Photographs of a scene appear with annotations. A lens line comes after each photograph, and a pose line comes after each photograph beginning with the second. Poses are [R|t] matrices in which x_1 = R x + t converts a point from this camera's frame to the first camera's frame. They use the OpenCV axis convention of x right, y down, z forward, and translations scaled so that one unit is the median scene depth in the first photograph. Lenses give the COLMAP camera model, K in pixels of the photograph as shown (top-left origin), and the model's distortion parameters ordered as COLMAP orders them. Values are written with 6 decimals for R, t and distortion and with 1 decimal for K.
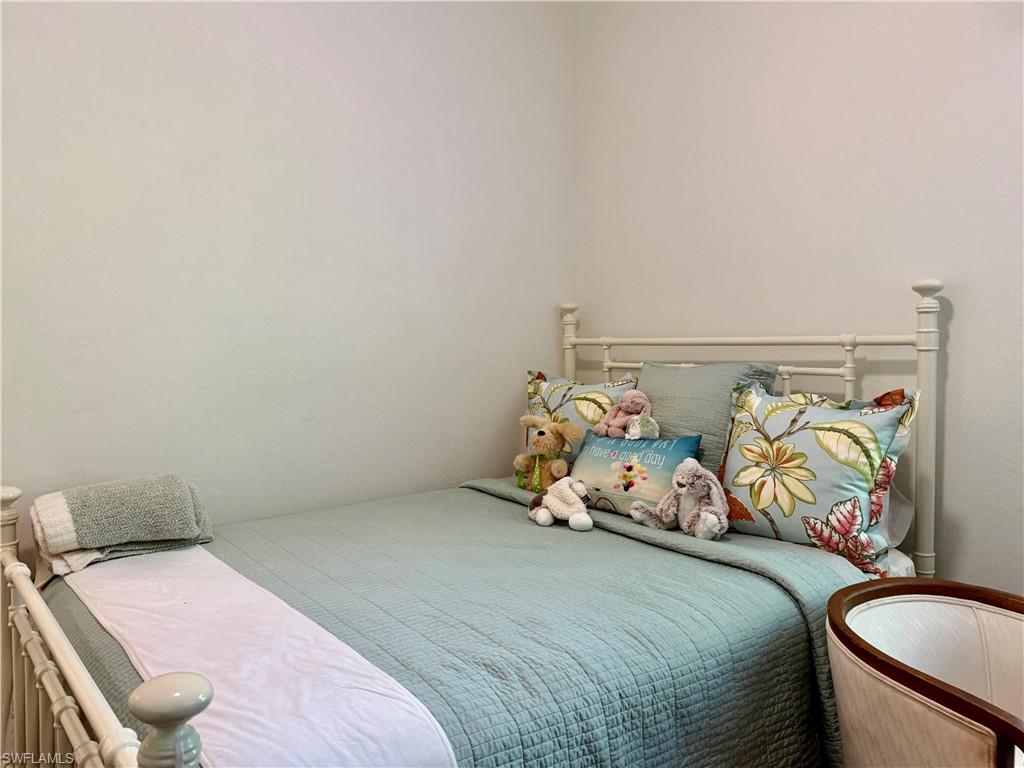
lens RADIAL K [[743.8, 0, 524.6], [0, 743.8, 380.3], [0, 0, 1]] dist [0.141949, -0.258863]
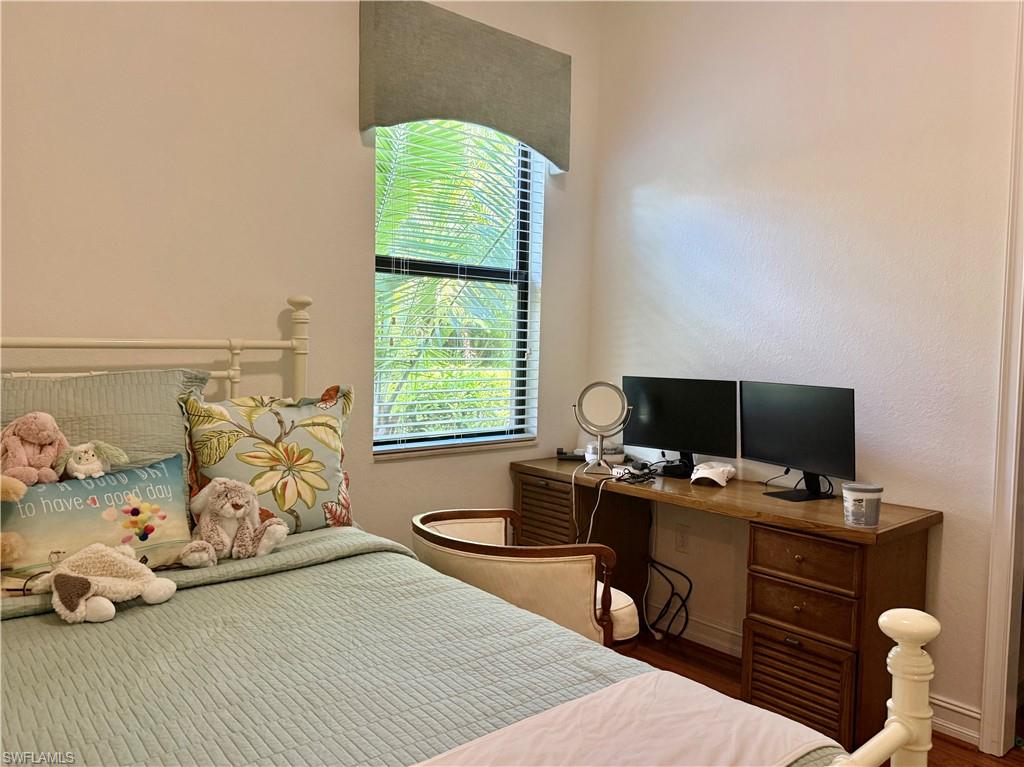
lens RADIAL K [[743.8, 0, 524.6], [0, 743.8, 379.8], [0, 0, 1]] dist [0.141949, -0.258863]
pose [[-0.059436, -0.044777, 0.997227, -0.728189], [0.030070, 0.998460, 0.046624, -0.045259], [-0.997779, 0.032757, -0.057998, 0.724781]]
